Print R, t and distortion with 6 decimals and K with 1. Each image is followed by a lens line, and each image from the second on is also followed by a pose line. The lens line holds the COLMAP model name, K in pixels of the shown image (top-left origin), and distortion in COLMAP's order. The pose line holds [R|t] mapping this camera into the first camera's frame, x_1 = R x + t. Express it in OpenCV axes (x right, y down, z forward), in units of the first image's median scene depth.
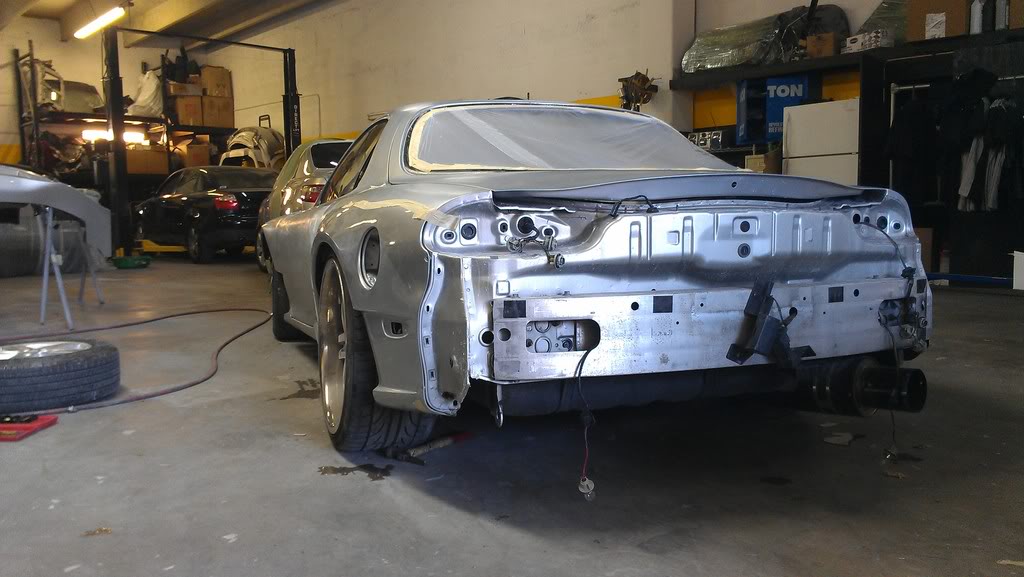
lens RADIAL K [[835.6, 0, 512.0], [0, 835.6, 288.5], [0, 0, 1]] dist [0.073819, -0.143829]
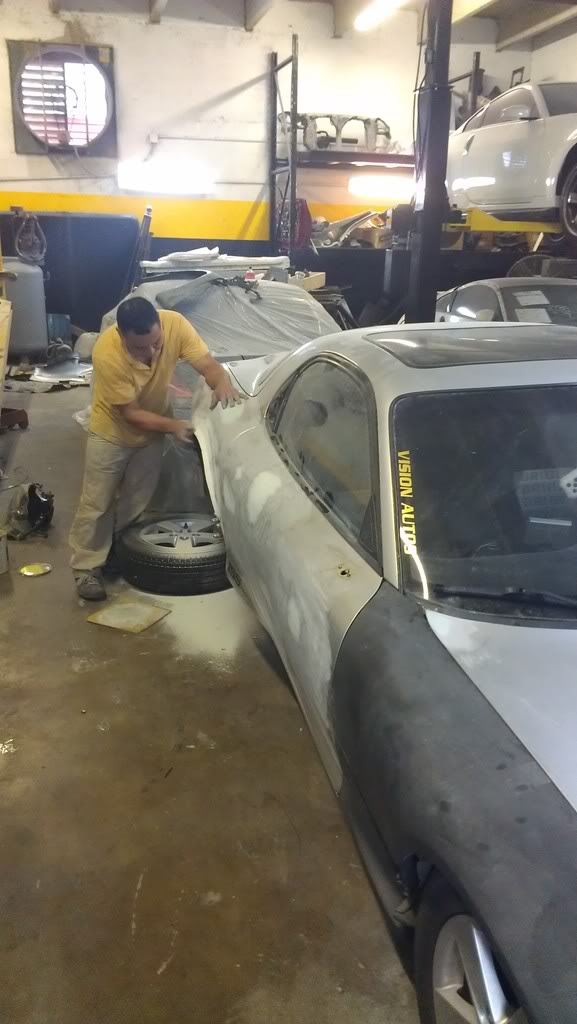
lens RADIAL K [[835.6, 0, 293.7], [0, 835.6, 510.5], [0, 0, 1]] dist [0.073819, -0.143829]
pose [[0.885432, 0.171085, -0.432134, -1.689603], [-0.076670, 0.970812, 0.227256, -0.633620], [0.458401, -0.168089, 0.872706, 2.714948]]
